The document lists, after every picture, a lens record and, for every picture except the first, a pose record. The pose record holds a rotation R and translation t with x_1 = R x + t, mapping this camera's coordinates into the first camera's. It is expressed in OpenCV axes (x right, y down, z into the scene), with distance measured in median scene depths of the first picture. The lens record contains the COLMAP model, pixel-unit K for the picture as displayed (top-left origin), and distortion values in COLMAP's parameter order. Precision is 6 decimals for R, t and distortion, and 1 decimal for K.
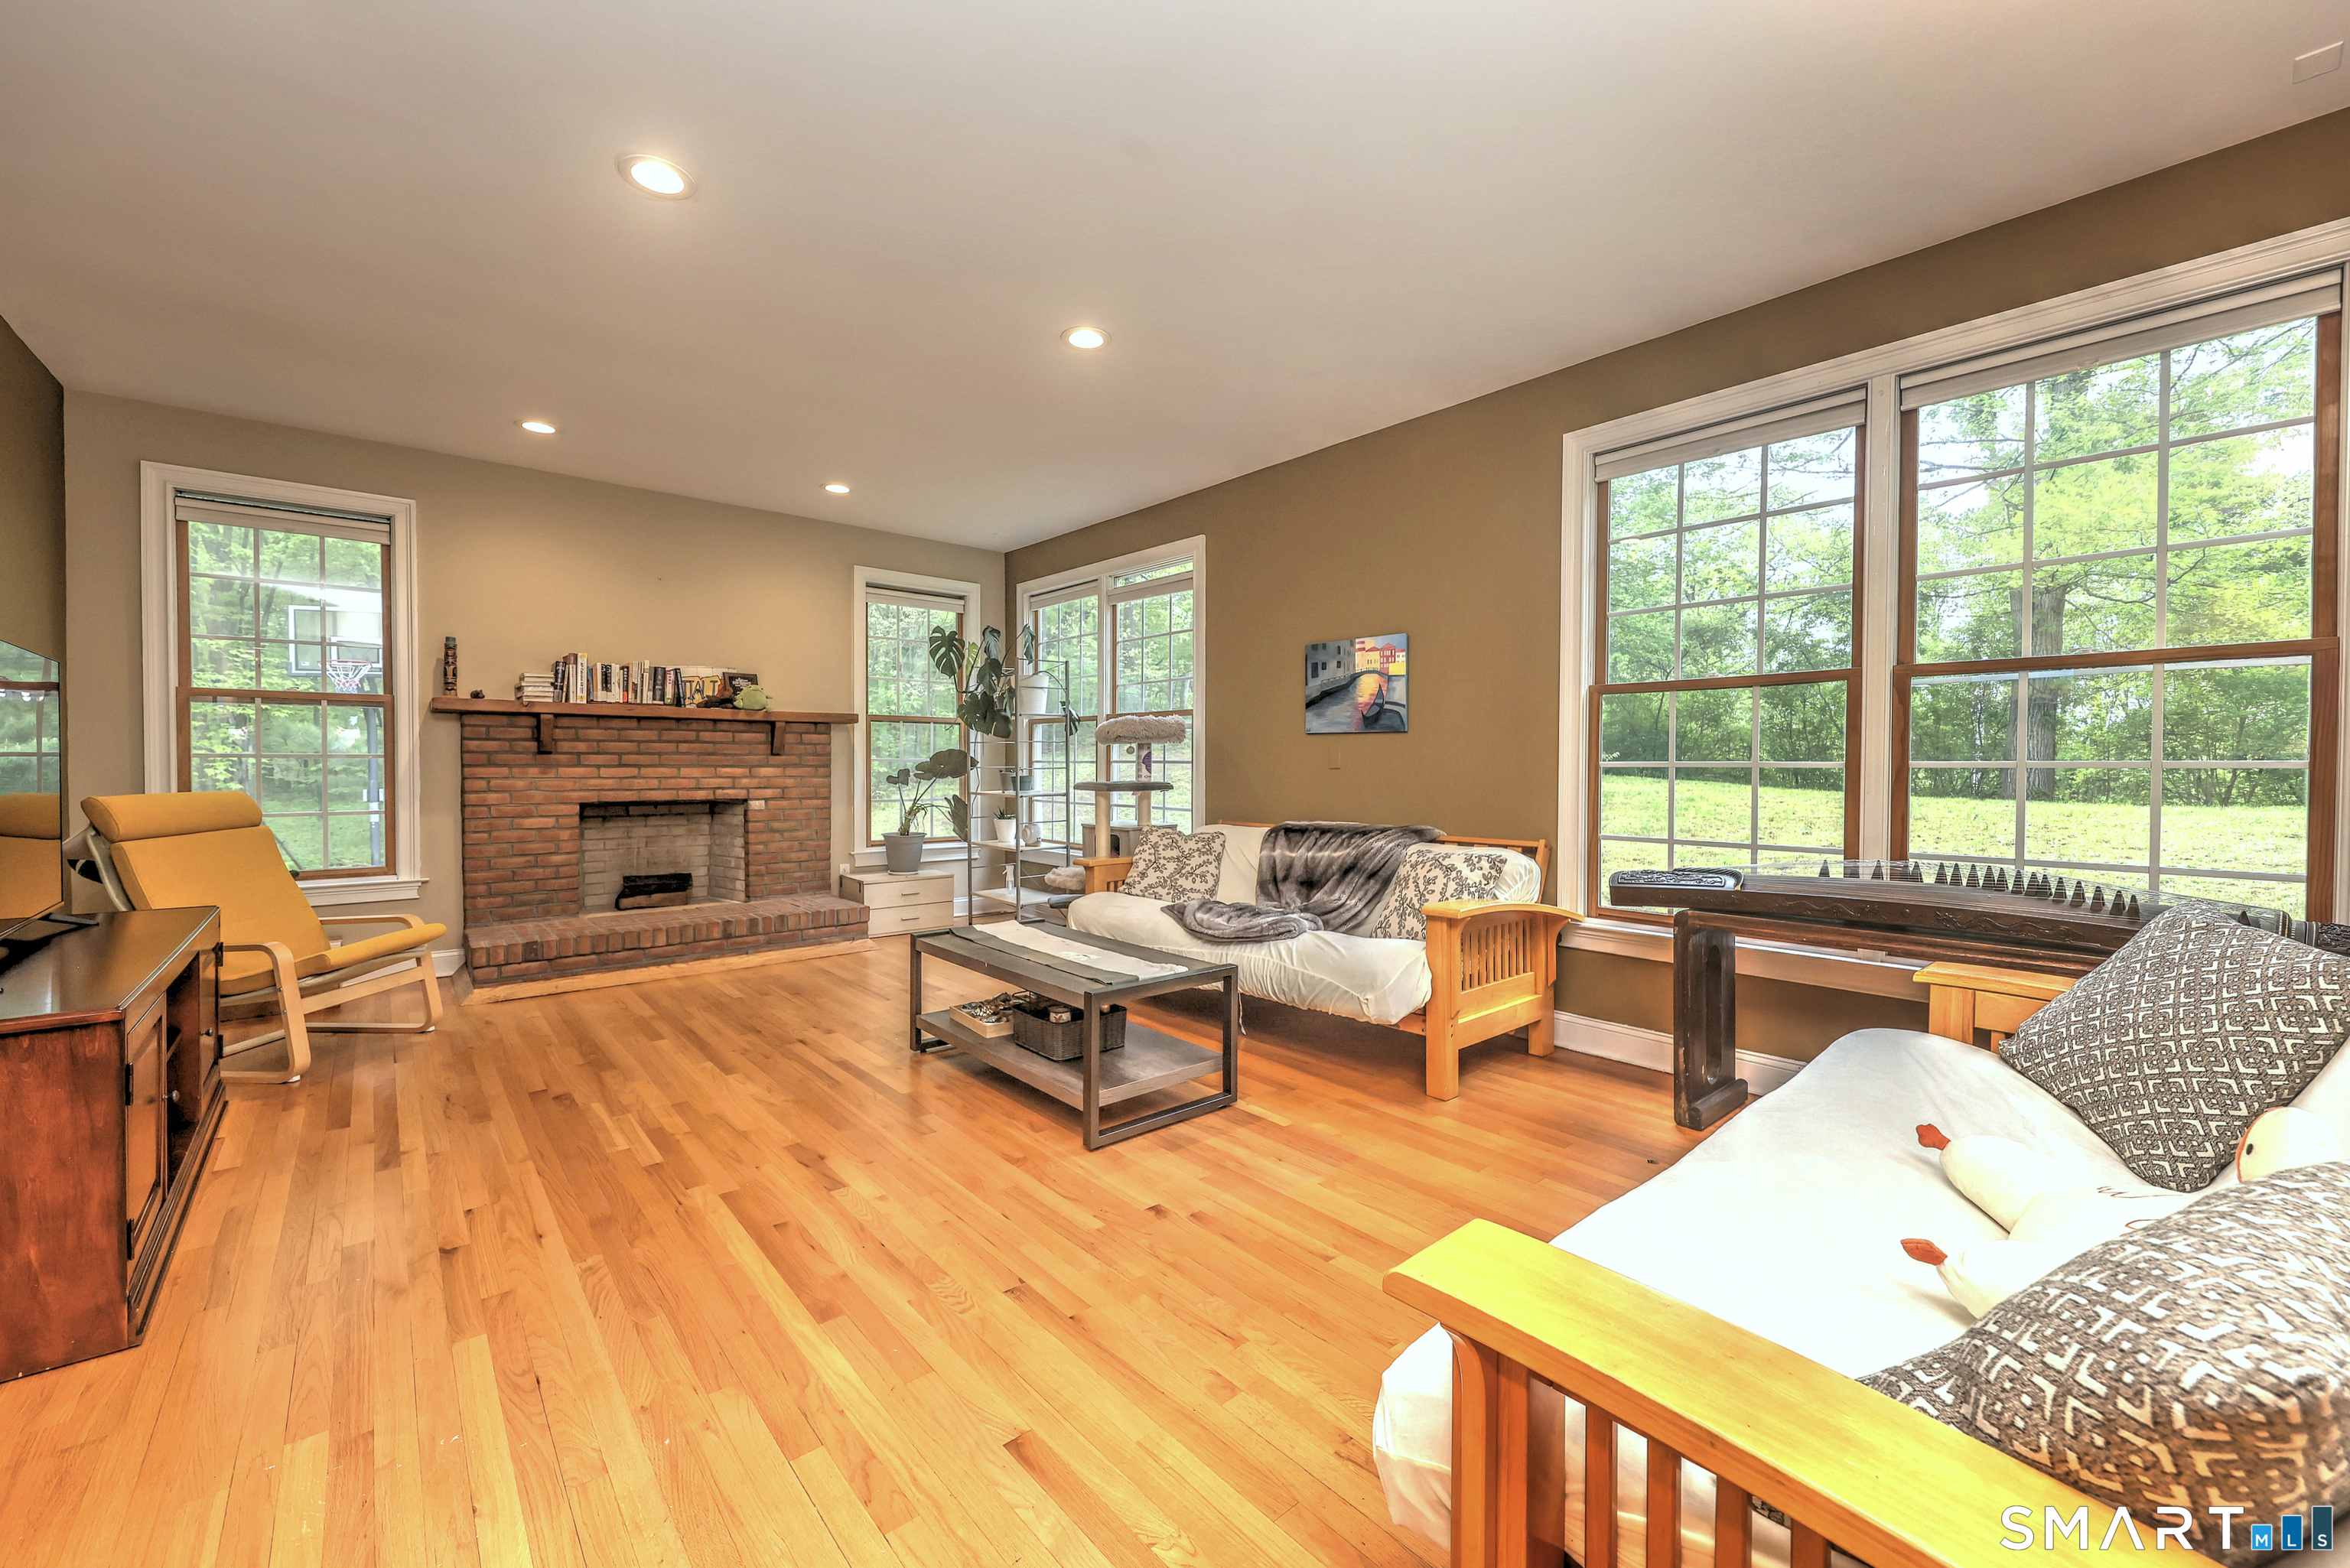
lens RADIAL K [[906.7, 0, 1171.2], [0, 906.7, 775.4], [0, 0, 1]] dist [-0.003316, -0.000152]
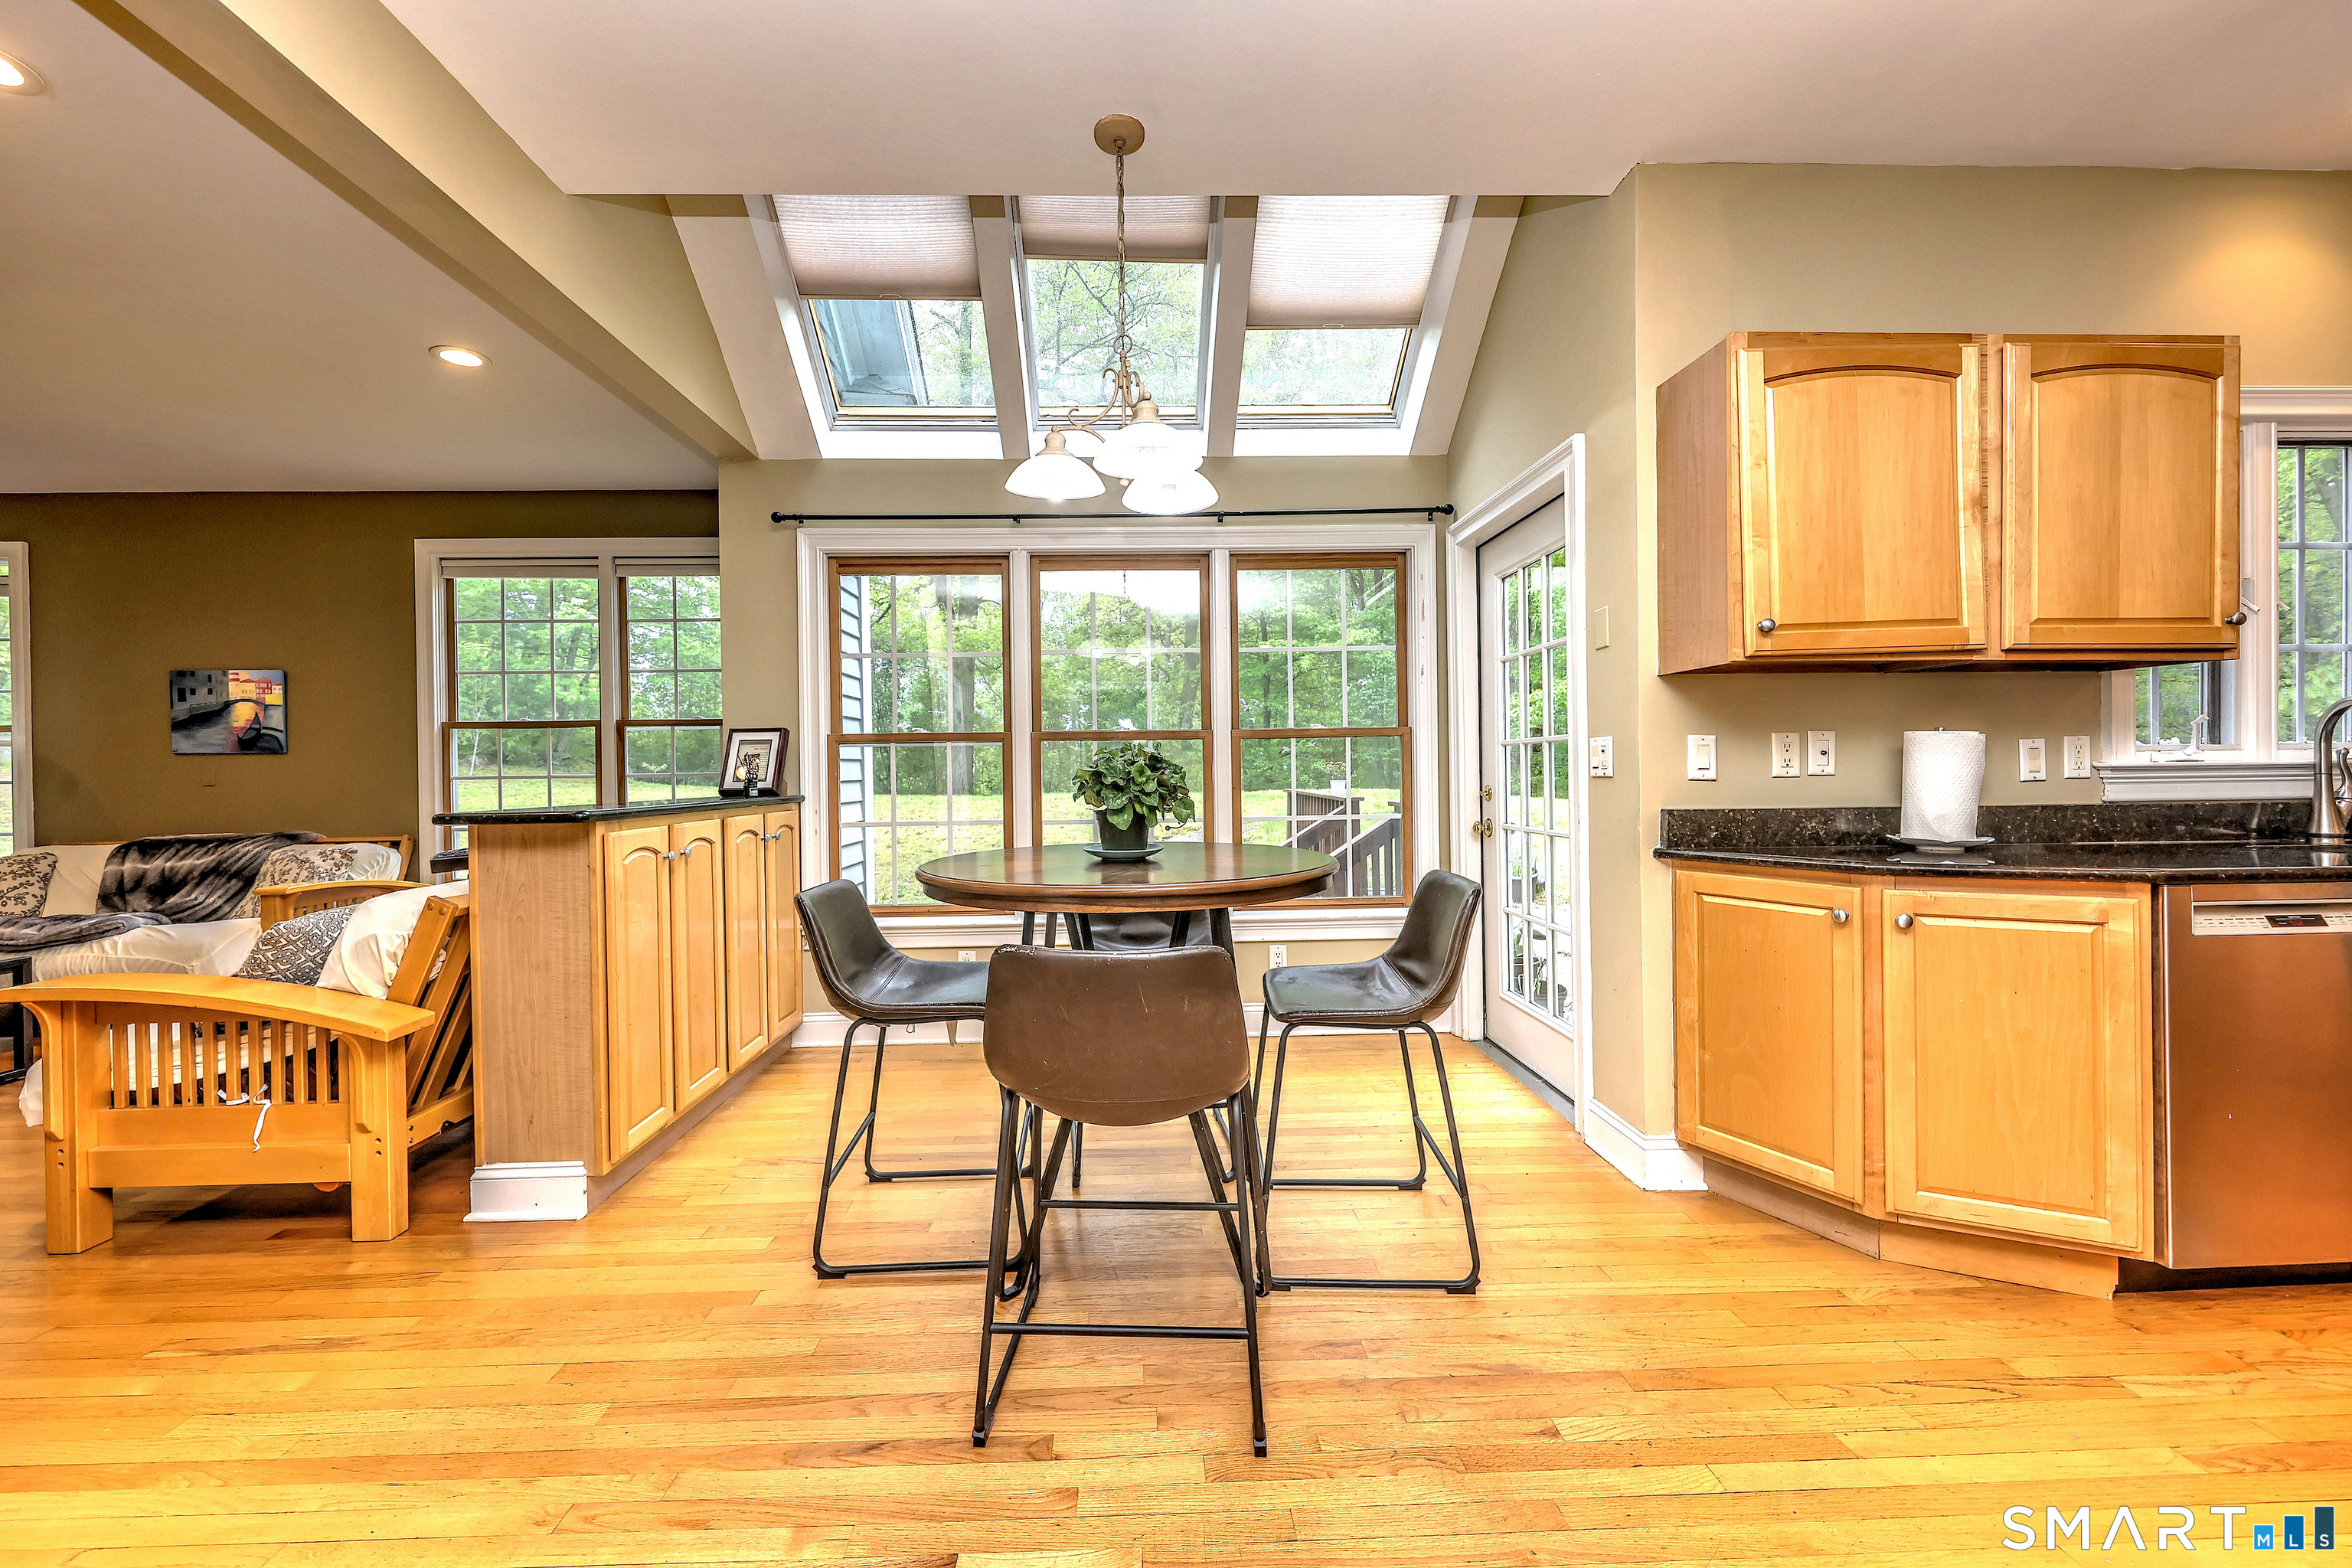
lens RADIAL K [[907.5, 0, 1169.0], [0, 907.5, 773.8], [0, 0, 1]] dist [-0.003316, -0.000152]
pose [[0.637368, -0.014578, 0.770422, 0.084919], [0.024254, 0.999705, -0.001149, 0.008151], [-0.770178, 0.019418, 0.637533, -0.642225]]
